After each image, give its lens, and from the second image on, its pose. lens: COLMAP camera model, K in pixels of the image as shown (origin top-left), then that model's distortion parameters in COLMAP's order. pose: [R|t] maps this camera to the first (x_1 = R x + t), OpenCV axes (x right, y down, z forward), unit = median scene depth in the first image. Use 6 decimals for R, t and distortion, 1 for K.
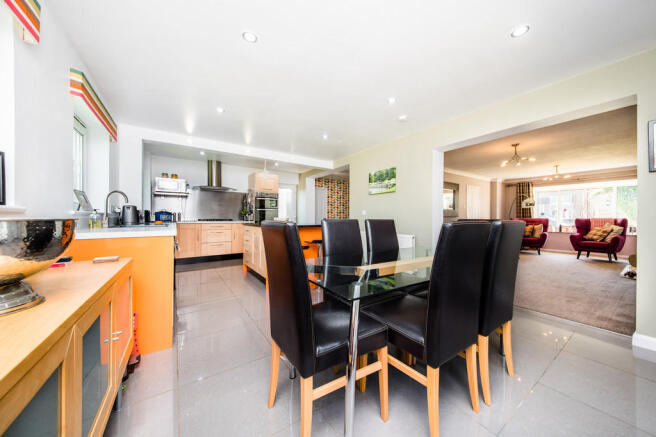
lens RADIAL K [[225.4, 0, 335.0], [0, 225.4, 218.2], [0, 0, 1]] dist [0.001259, -0.000046]
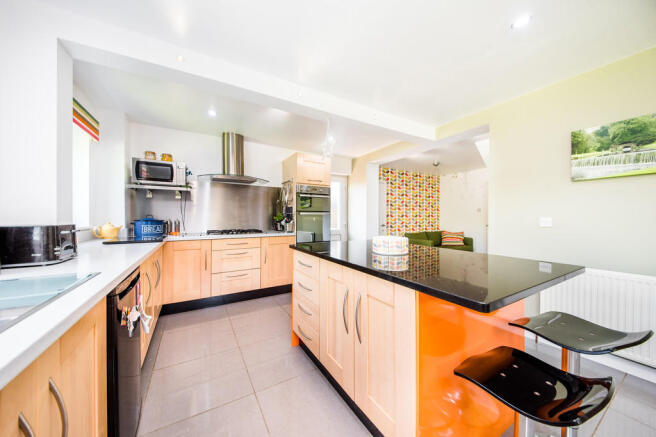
lens RADIAL K [[225.4, 0, 323.6], [0, 225.4, 220.1], [0, 0, 1]] dist [0.001259, -0.000046]
pose [[0.994299, 0.000658, -0.106628, -0.223776], [0.000341, 0.999956, 0.009356, -0.027672], [0.106630, -0.009339, 0.994255, 0.416028]]
